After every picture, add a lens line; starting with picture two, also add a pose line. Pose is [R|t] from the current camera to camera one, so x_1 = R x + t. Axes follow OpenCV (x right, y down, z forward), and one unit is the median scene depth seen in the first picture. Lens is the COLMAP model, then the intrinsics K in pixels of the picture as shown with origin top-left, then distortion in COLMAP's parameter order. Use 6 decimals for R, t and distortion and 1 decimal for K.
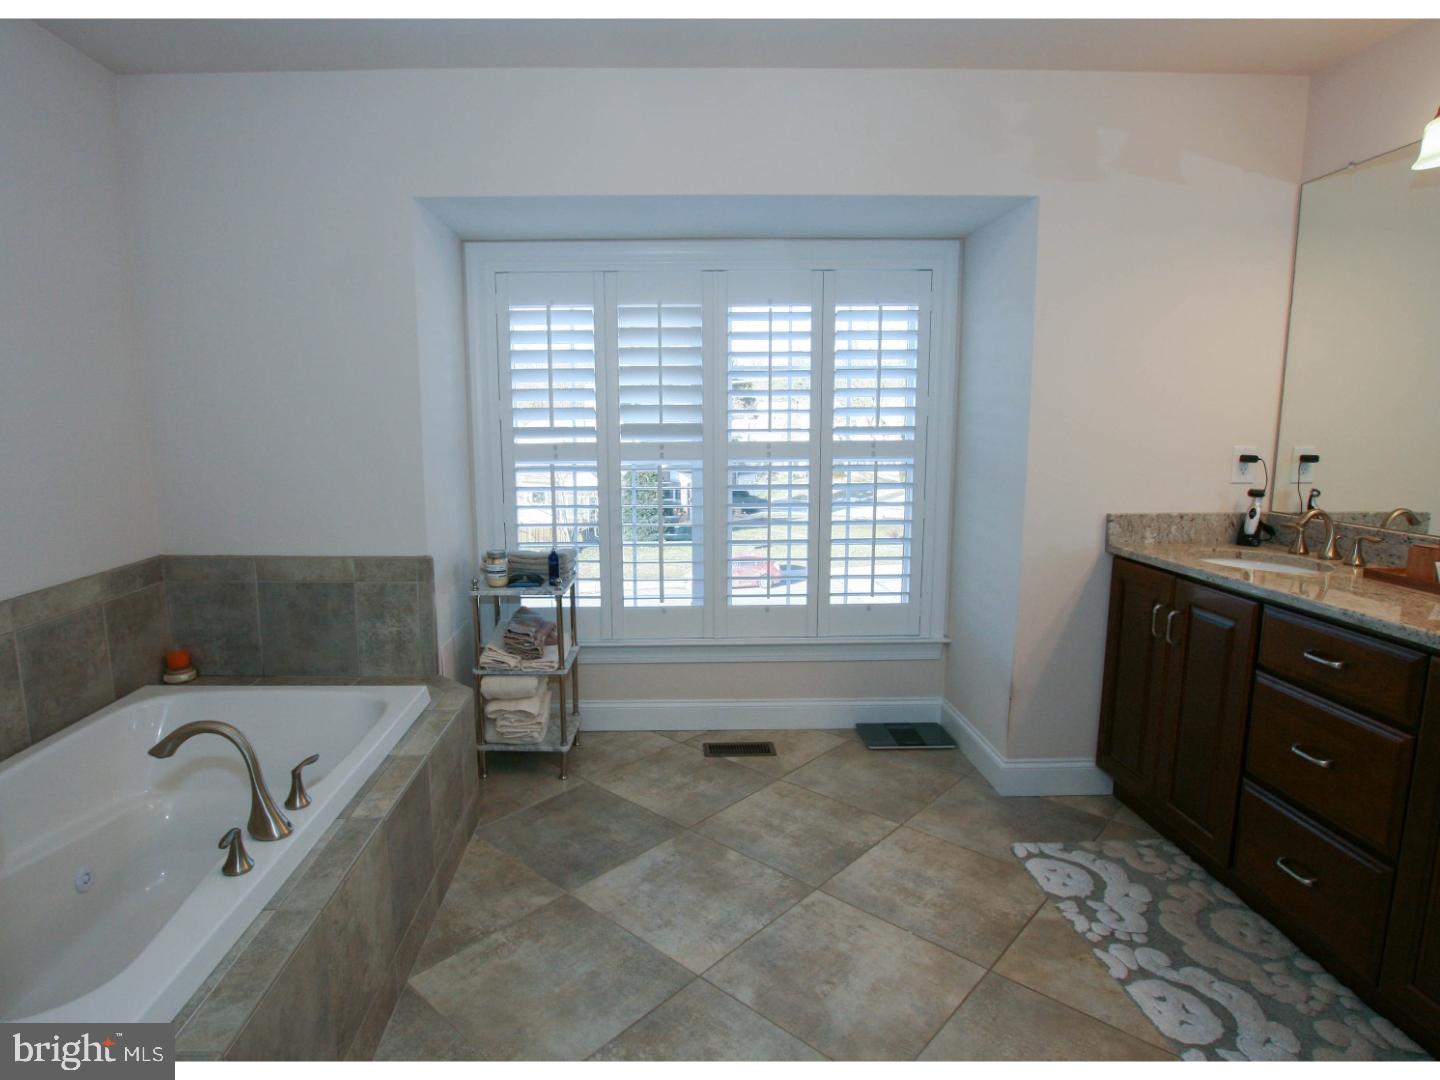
lens RADIAL K [[802.5, 0, 717.0], [0, 802.5, 543.1], [0, 0, 1]] dist [-0.027047, -0.000418]
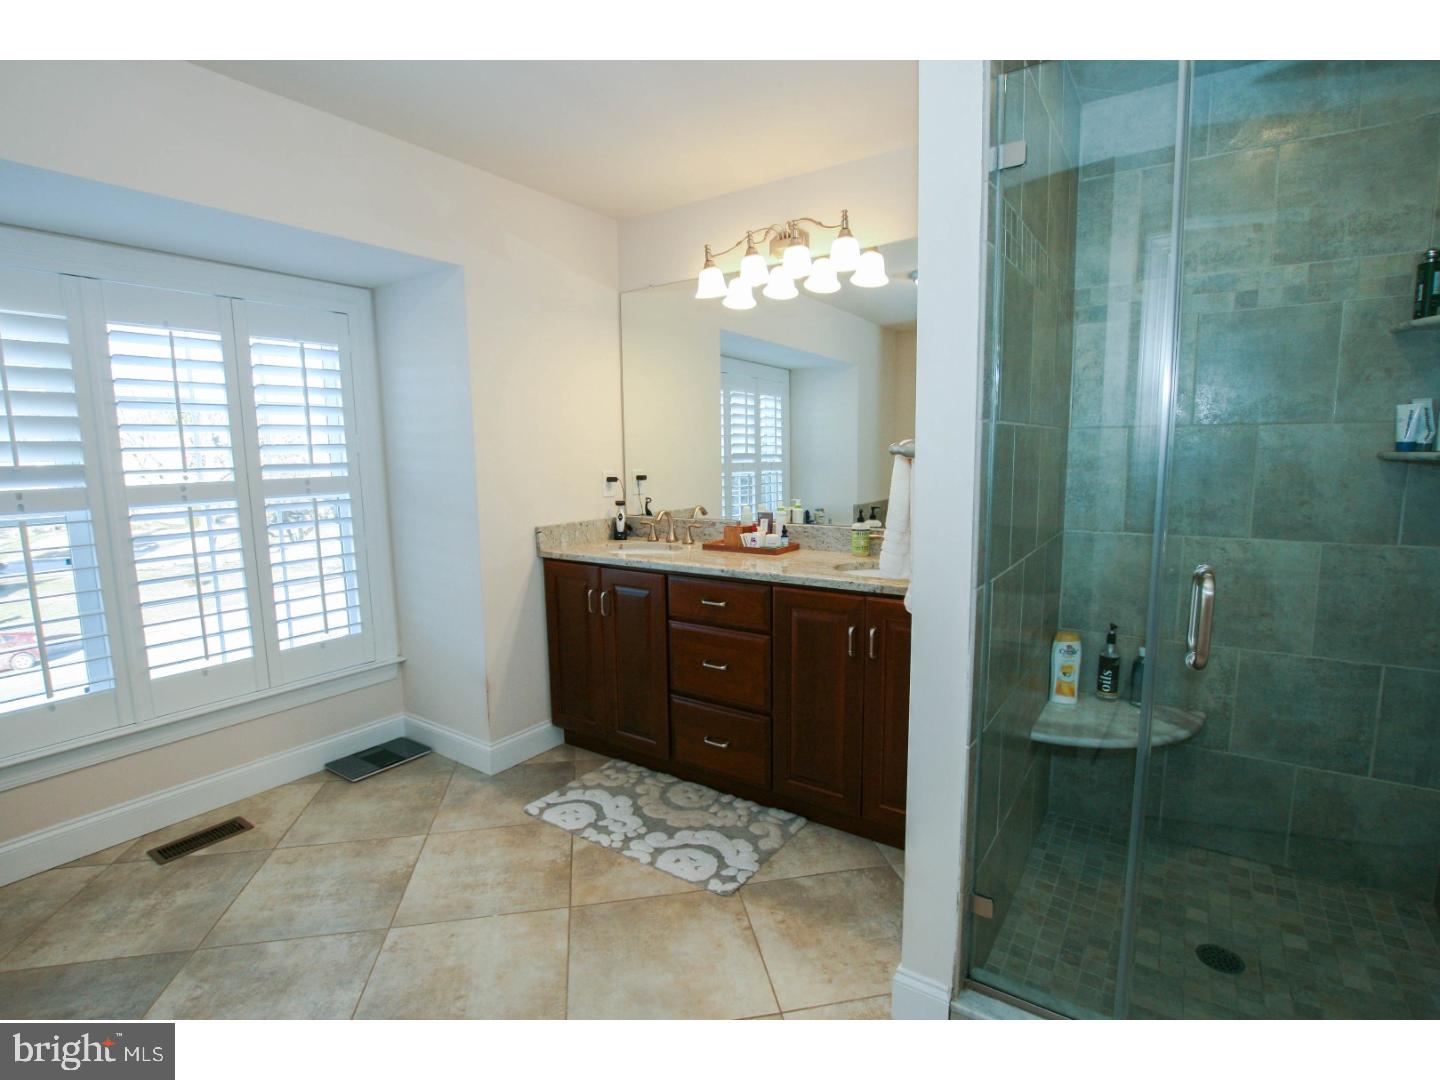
lens RADIAL K [[680.7, 0, 723.3], [0, 680.7, 543.0], [0, 0, 1]] dist [-0.028305, 0.000989]
pose [[0.593312, -0.110592, 0.797339, -0.200812], [0.131846, 0.990492, 0.039274, -0.014504], [-0.794102, 0.081824, 0.602252, 0.111936]]
